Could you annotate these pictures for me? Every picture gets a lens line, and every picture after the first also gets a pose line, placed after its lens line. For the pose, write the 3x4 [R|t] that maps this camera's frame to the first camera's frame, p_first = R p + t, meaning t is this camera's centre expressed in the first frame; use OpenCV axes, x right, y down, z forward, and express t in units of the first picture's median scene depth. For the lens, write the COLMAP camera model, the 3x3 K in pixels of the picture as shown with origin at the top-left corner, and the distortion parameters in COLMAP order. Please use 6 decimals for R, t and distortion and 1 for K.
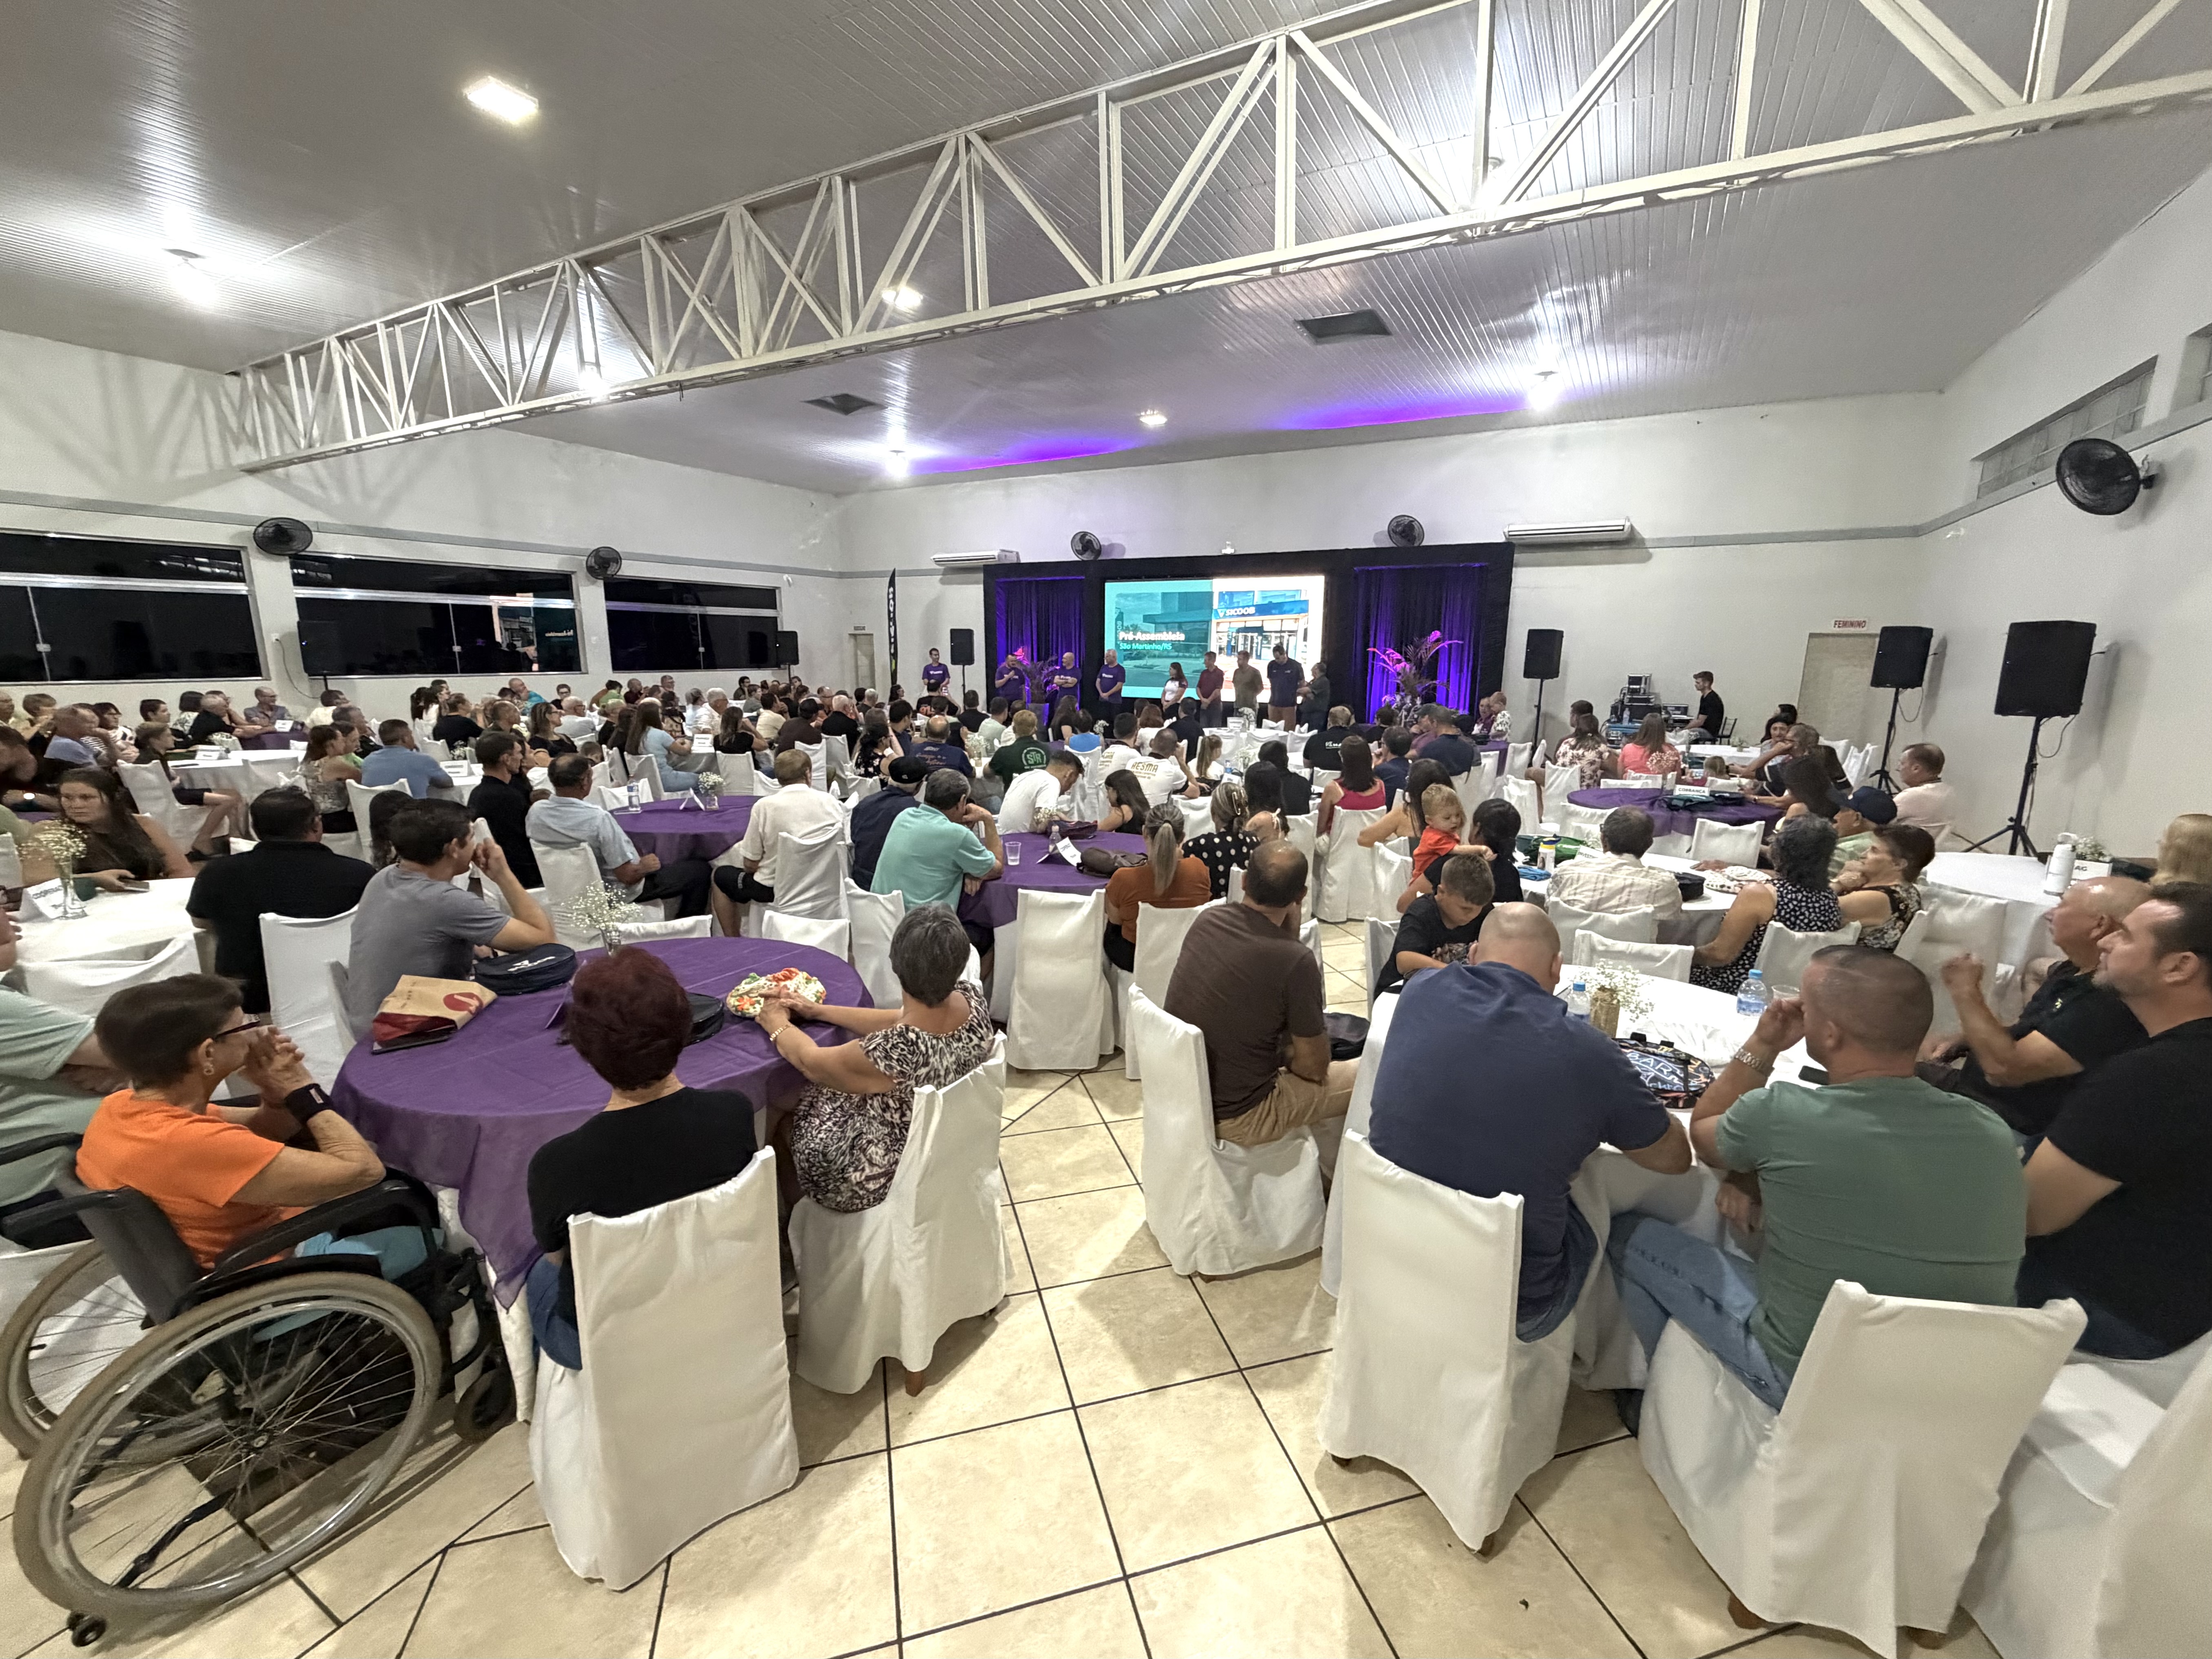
lens RADIAL K [[906.1, 0, 1094.8], [0, 906.1, 837.7], [0, 0, 1]] dist [0.006946, 0.000365]
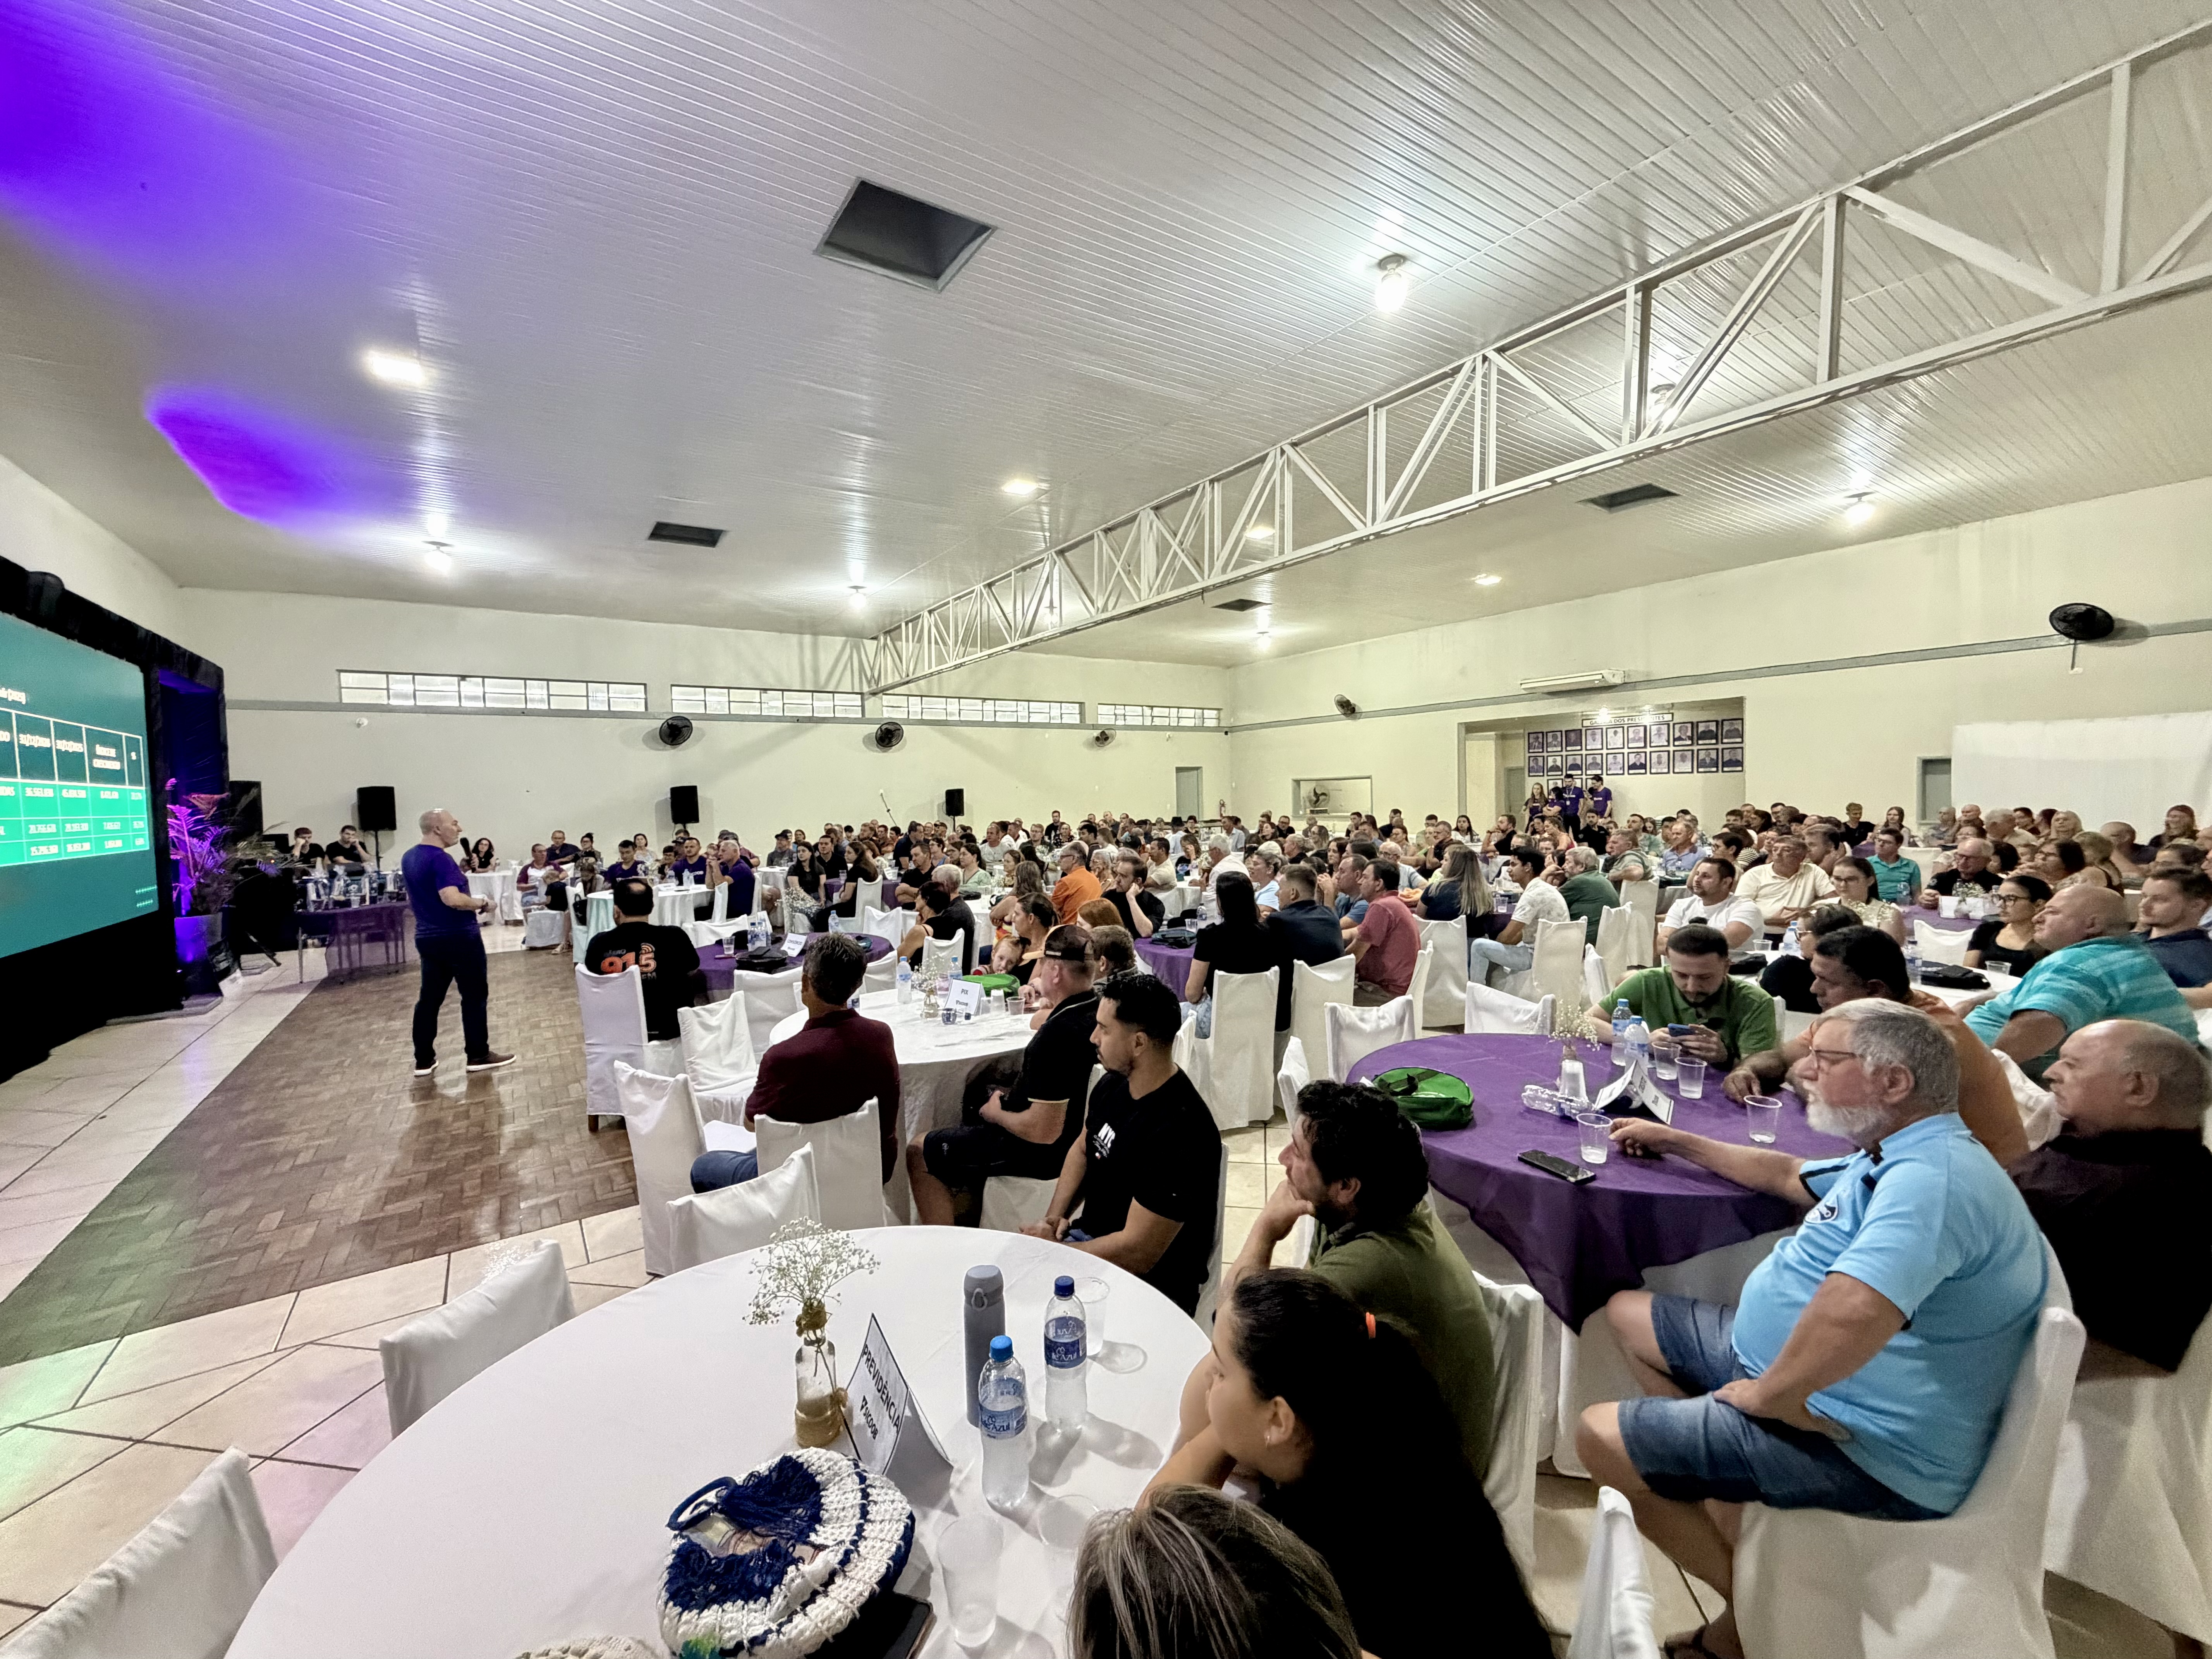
lens RADIAL K [[906.2, 0, 1105.9], [0, 906.2, 826.1], [0, 0, 1]] dist [0.006946, 0.000365]
pose [[0.901410, -0.022669, -0.432373, 0.204836], [-0.051583, 0.985893, -0.159231, 0.096749], [0.429883, 0.165835, 0.887524, -0.321024]]
